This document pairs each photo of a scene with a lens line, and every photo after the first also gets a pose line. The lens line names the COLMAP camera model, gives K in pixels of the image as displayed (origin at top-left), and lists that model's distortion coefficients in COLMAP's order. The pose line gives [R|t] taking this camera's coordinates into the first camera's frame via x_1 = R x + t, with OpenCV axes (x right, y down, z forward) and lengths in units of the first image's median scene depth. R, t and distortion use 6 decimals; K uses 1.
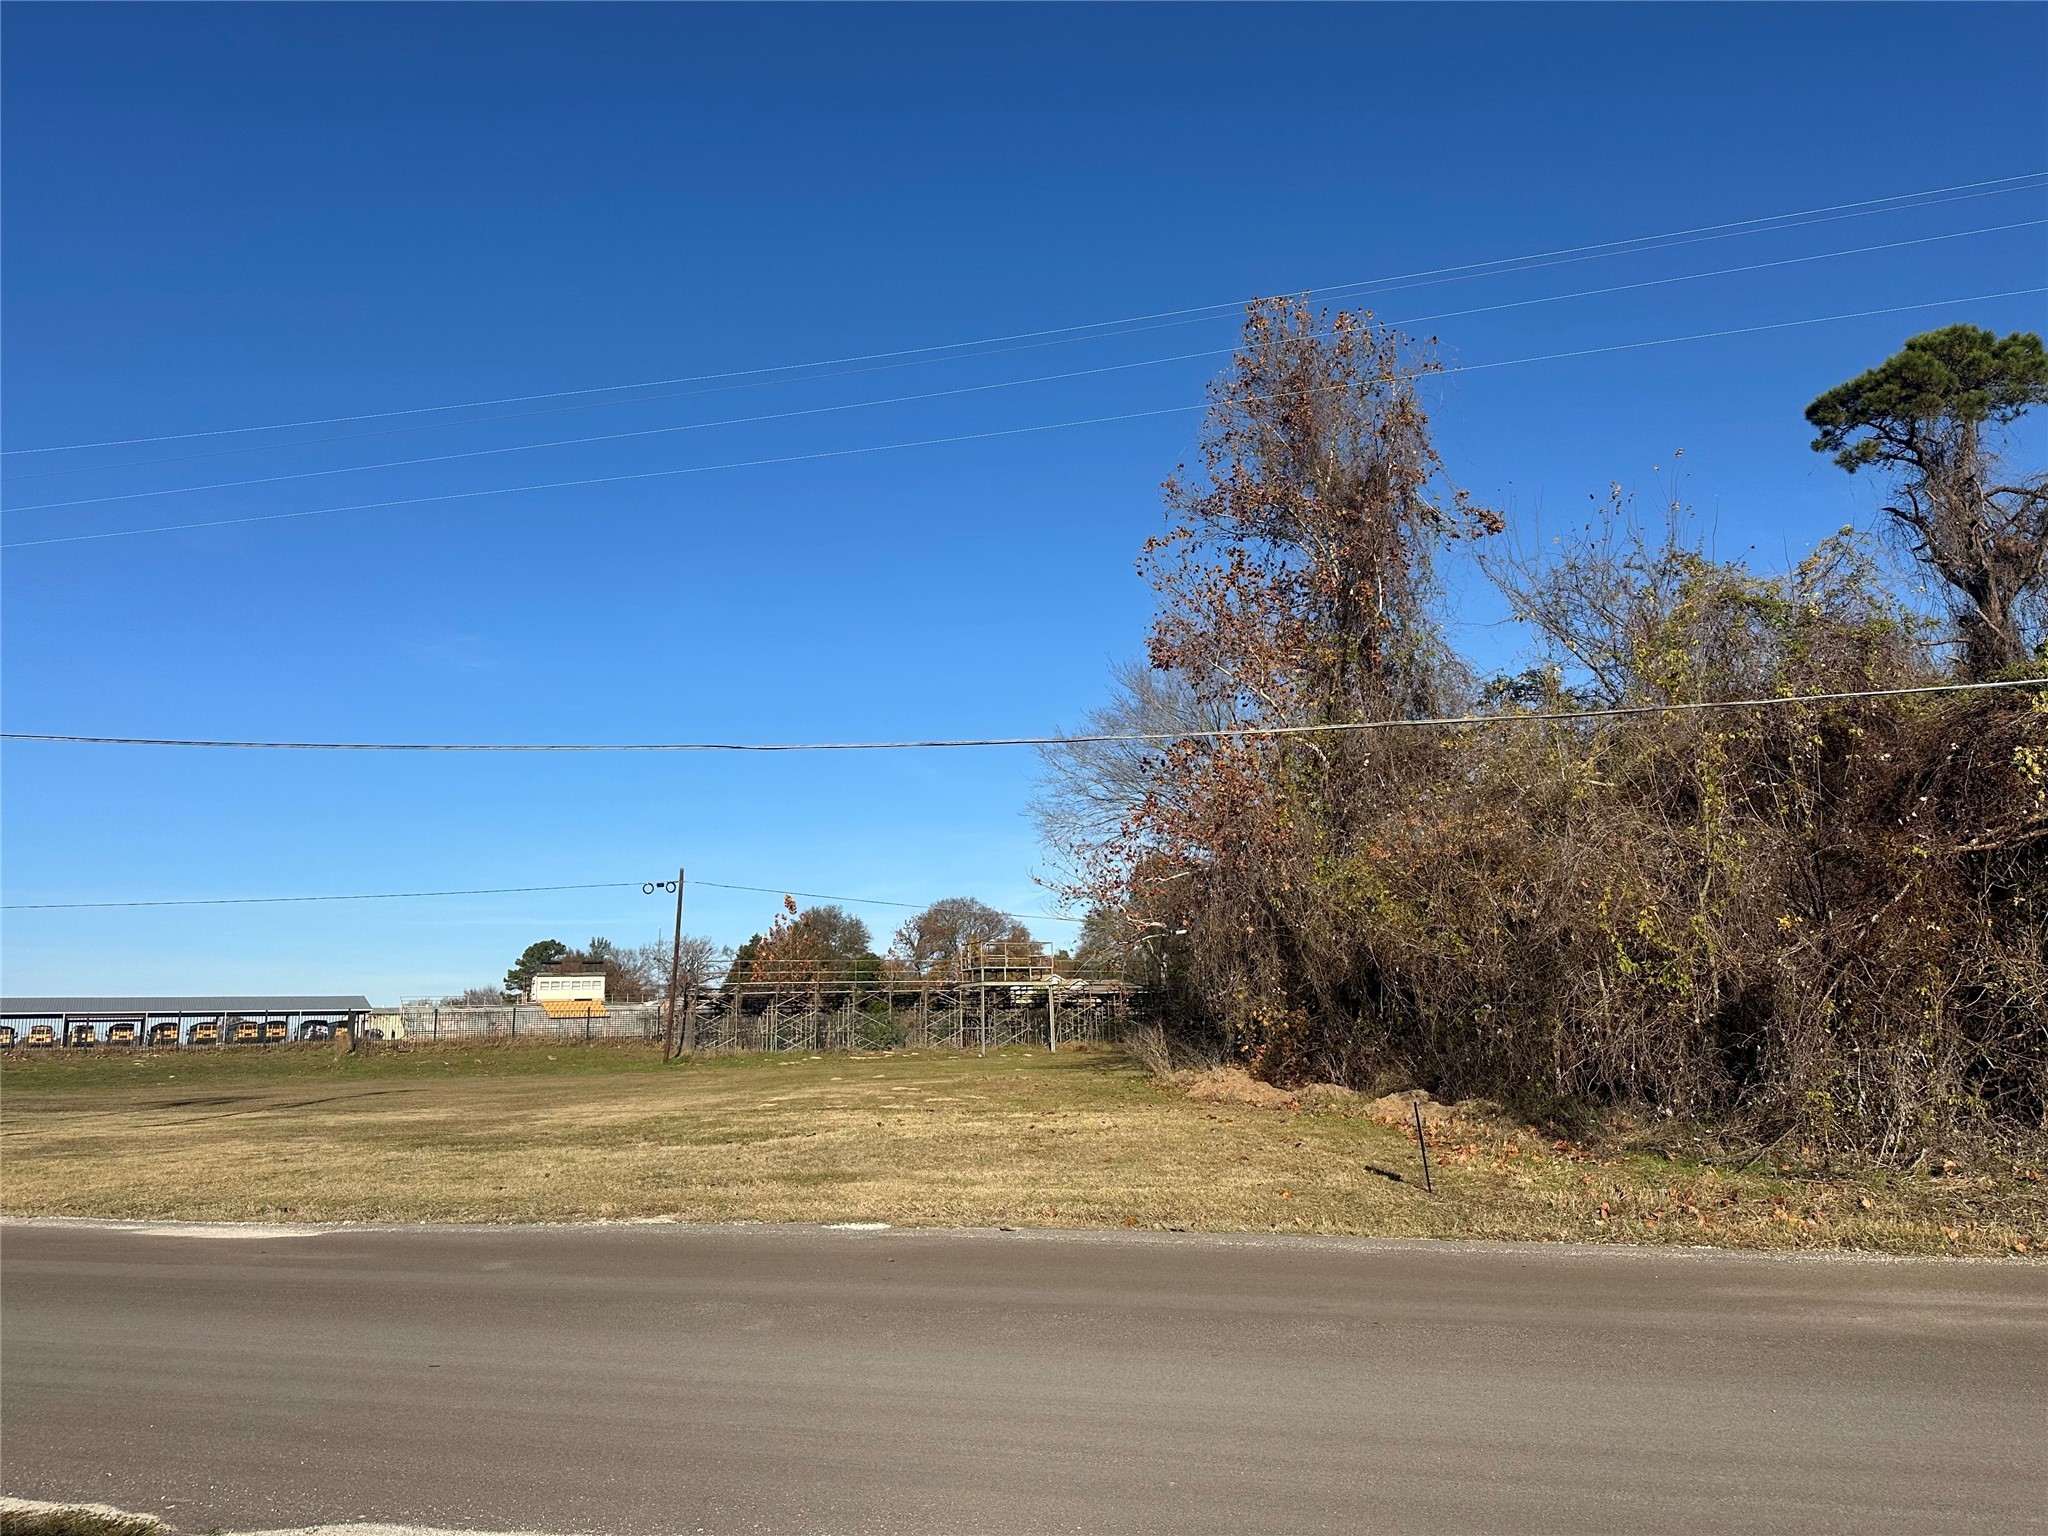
lens RADIAL K [[1424.2, 0, 1017.7], [0, 1424.2, 752.9], [0, 0, 1]] dist [0.079717, -0.099031]
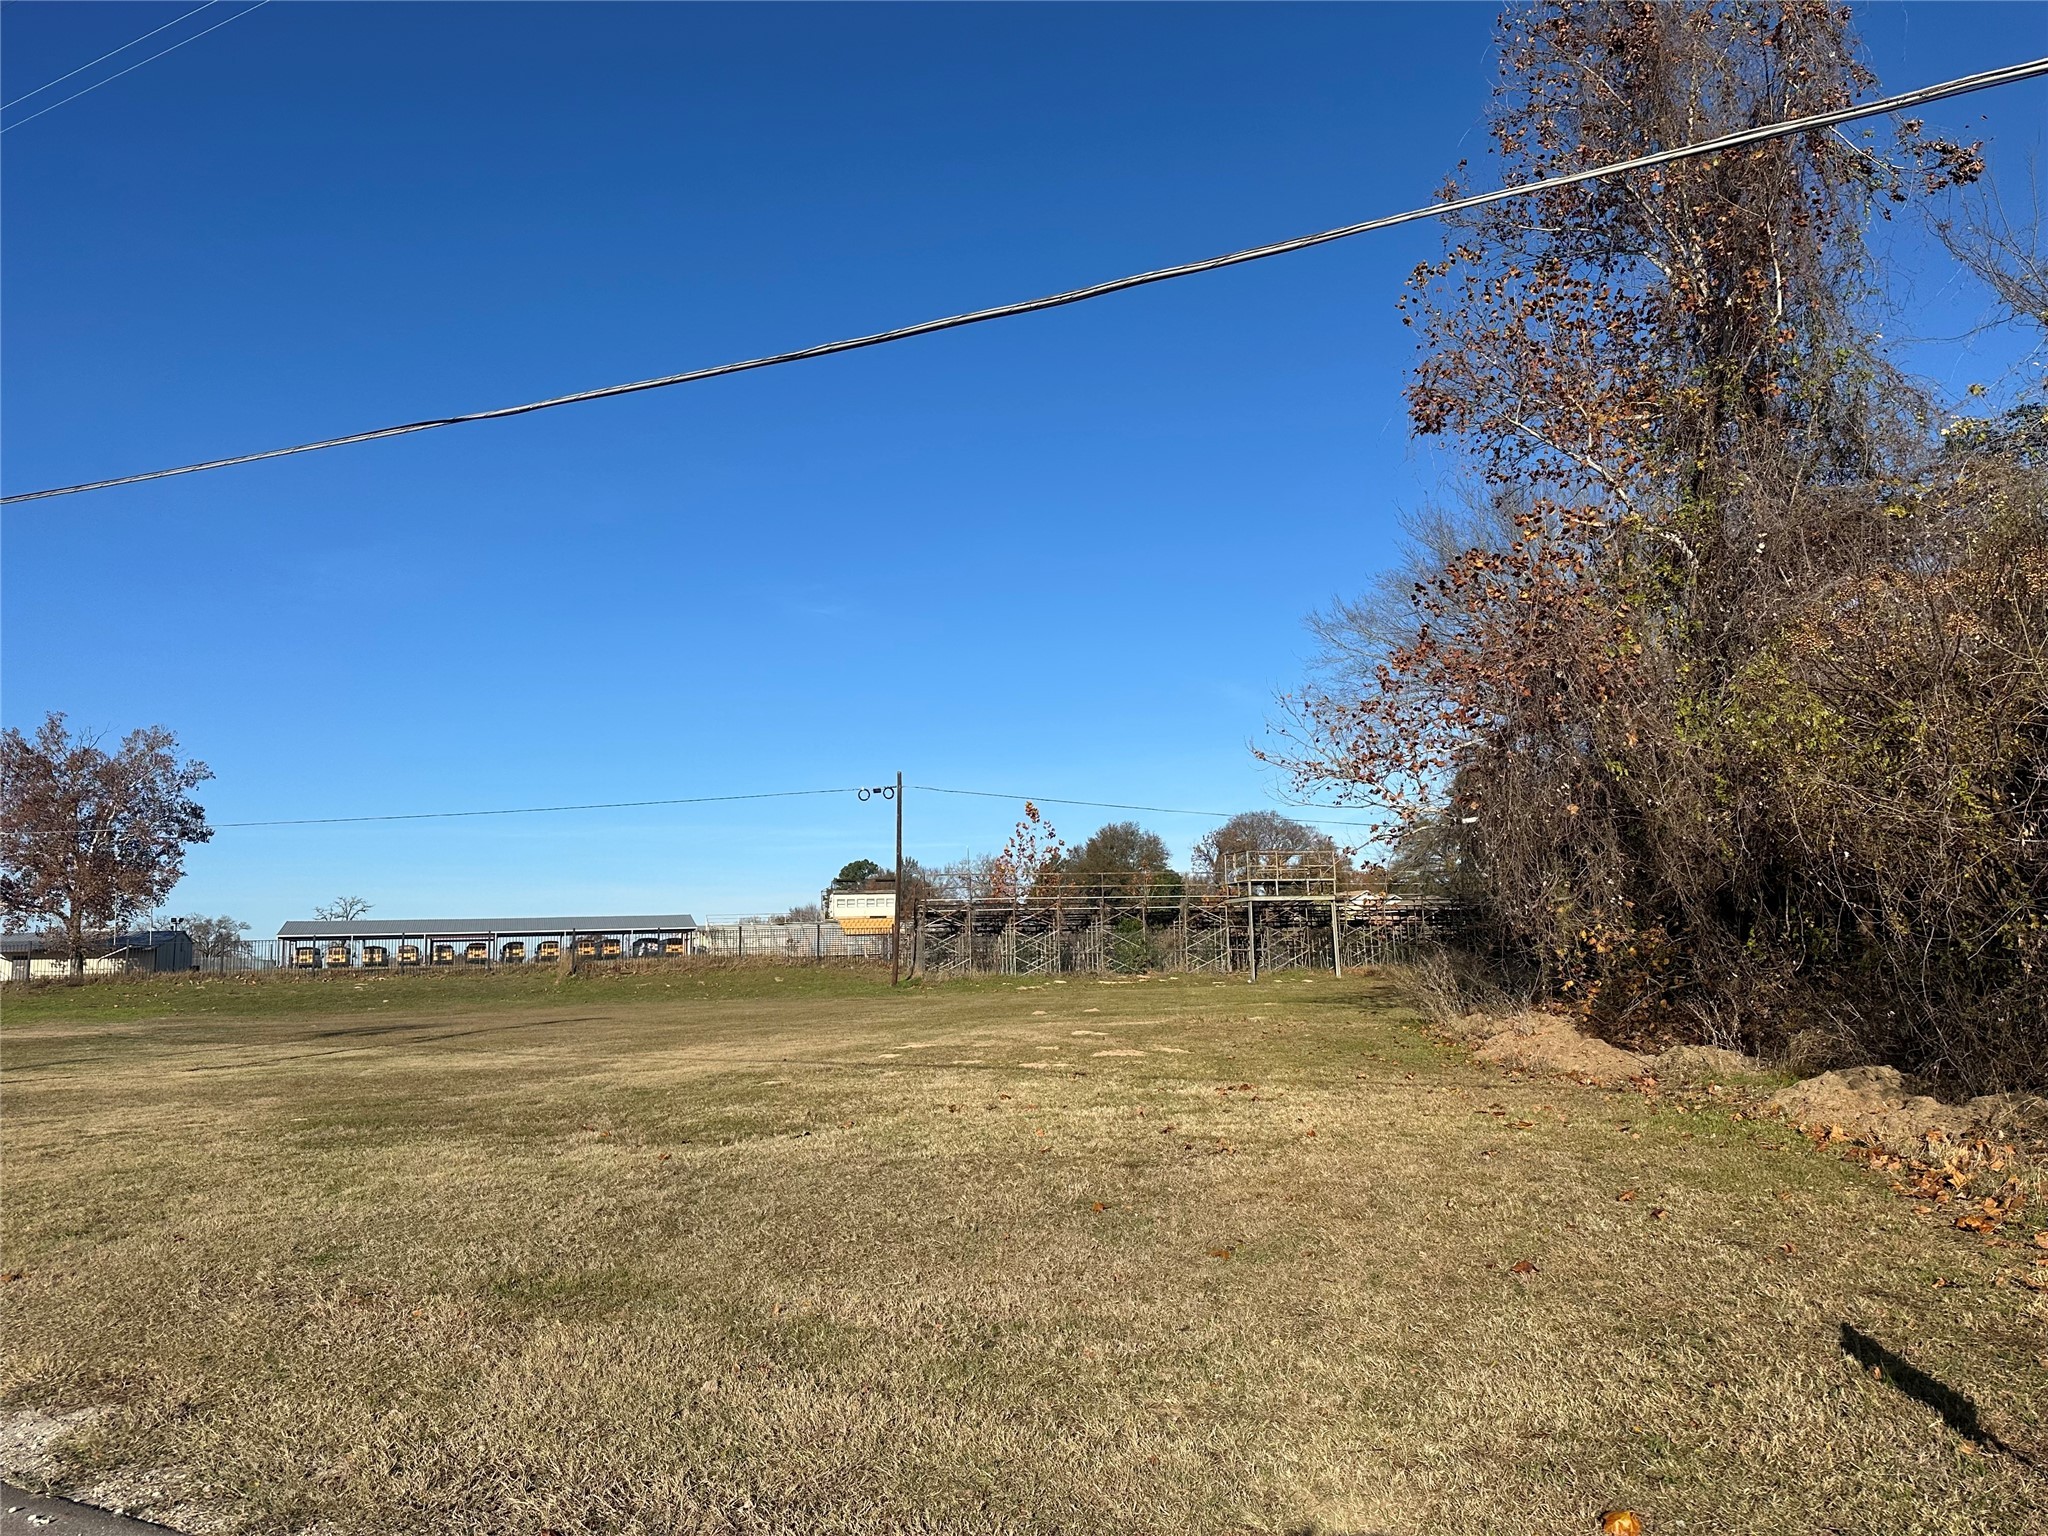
lens RADIAL K [[1424.2, 0, 1026.3], [0, 1424.2, 763.2], [0, 0, 1]] dist [0.079717, -0.099031]
pose [[0.976851, -0.028730, -0.211985, 0.032799], [0.042084, 0.997385, 0.058753, 0.029799], [0.209743, -0.066314, 0.975505, 0.169565]]
